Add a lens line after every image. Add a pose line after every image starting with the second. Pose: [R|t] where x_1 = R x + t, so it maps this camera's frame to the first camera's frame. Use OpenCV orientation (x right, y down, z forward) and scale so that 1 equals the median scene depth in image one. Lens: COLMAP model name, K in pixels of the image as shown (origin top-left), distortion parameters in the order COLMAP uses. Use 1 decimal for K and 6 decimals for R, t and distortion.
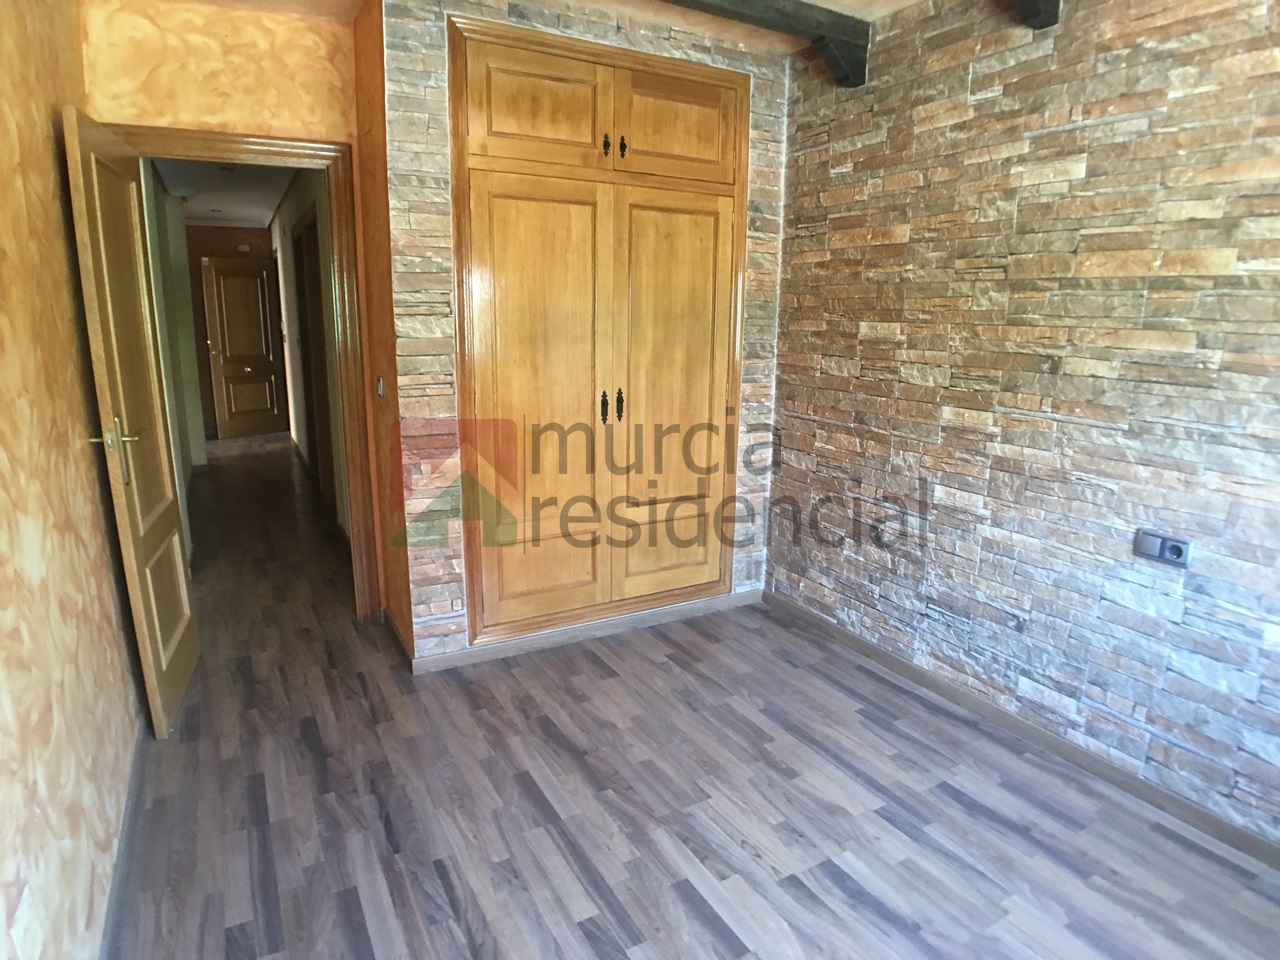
lens RADIAL K [[733.2, 0, 651.0], [0, 733.2, 480.9], [0, 0, 1]] dist [-0.066209, 0.002614]
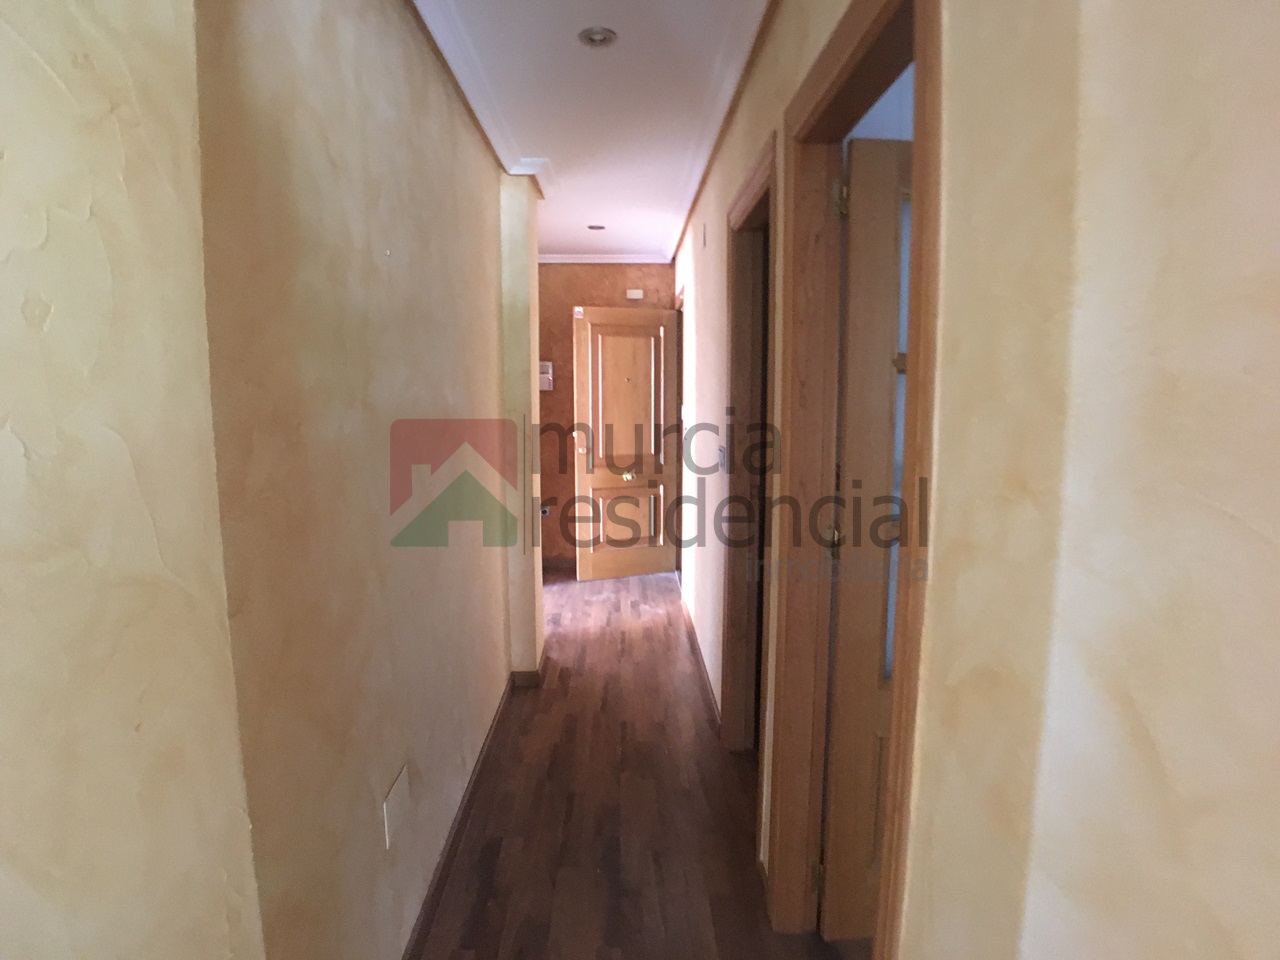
lens RADIAL K [[733.2, 0, 651.0], [0, 733.2, 480.9], [0, 0, 1]] dist [-0.066209, 0.002614]
pose [[0.885116, 0.038235, -0.463796, -0.240201], [-0.088199, 0.992339, -0.086512, -0.098648], [0.456935, 0.117480, 0.881708, 0.435959]]
